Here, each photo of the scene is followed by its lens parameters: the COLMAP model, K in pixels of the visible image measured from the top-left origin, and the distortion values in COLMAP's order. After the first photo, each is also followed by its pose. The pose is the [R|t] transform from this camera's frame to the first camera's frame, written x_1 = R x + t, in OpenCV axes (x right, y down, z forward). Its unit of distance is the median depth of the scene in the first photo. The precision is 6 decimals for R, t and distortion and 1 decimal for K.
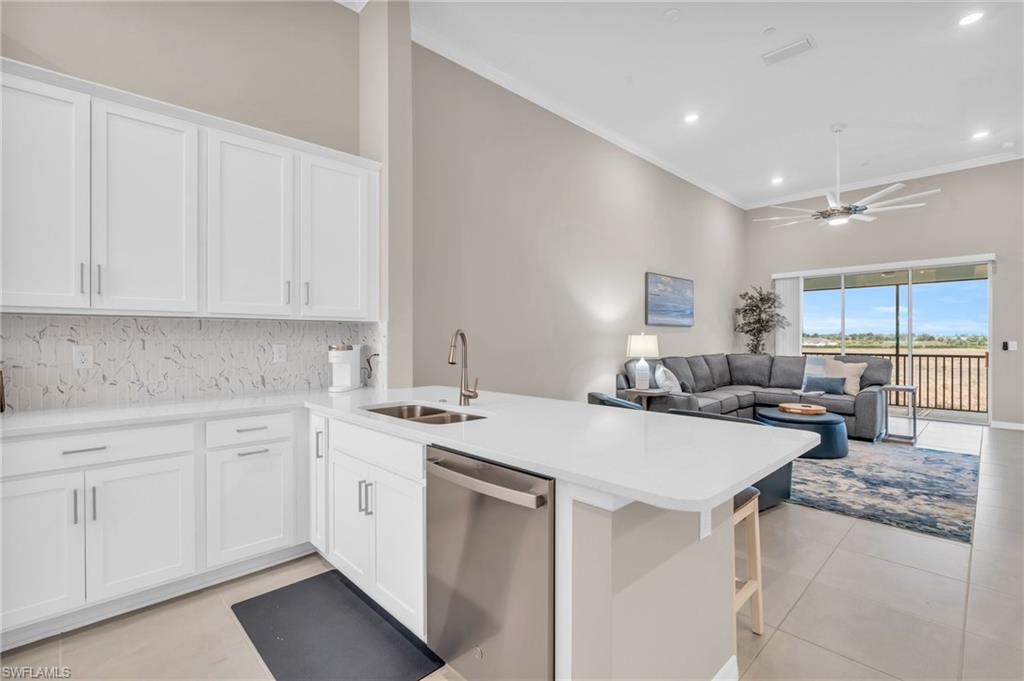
lens RADIAL K [[455.0, 0, 512.2], [0, 455.0, 341.0], [0, 0, 1]] dist [-0.006981, 0.001419]
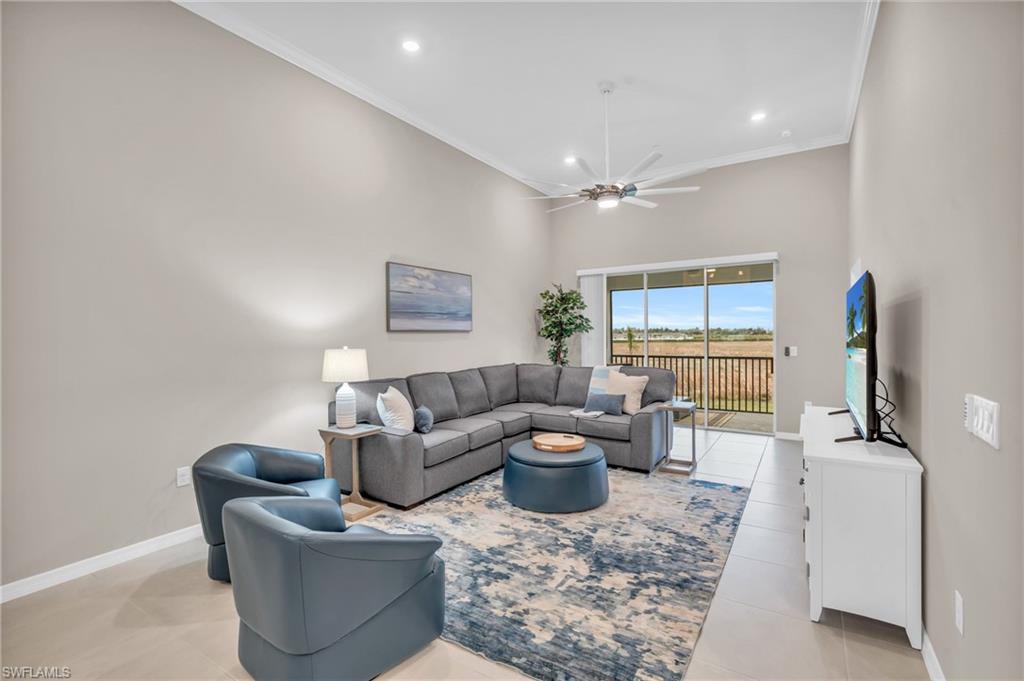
lens RADIAL K [[461.4, 0, 509.2], [0, 461.4, 341.2], [0, 0, 1]] dist [-0.008497, 0.000690]
pose [[0.970775, -0.012514, 0.239665, 0.307405], [0.010933, 0.999909, 0.007926, -0.024481], [-0.239742, -0.005074, 0.970823, 0.215615]]
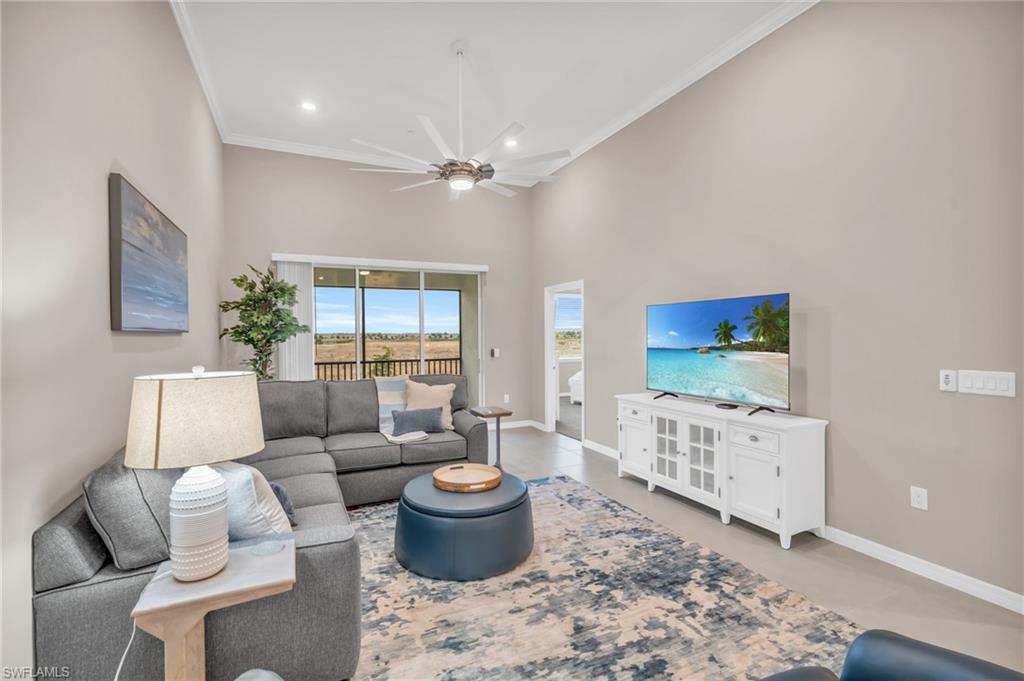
lens RADIAL K [[455.0, 0, 504.6], [0, 455.0, 340.2], [0, 0, 1]] dist [-0.006981, 0.001419]
pose [[0.328211, -0.012563, 0.944521, 0.076558], [0.013464, 0.999872, 0.008621, -0.028709], [-0.944508, 0.009888, 0.328339, 0.626111]]
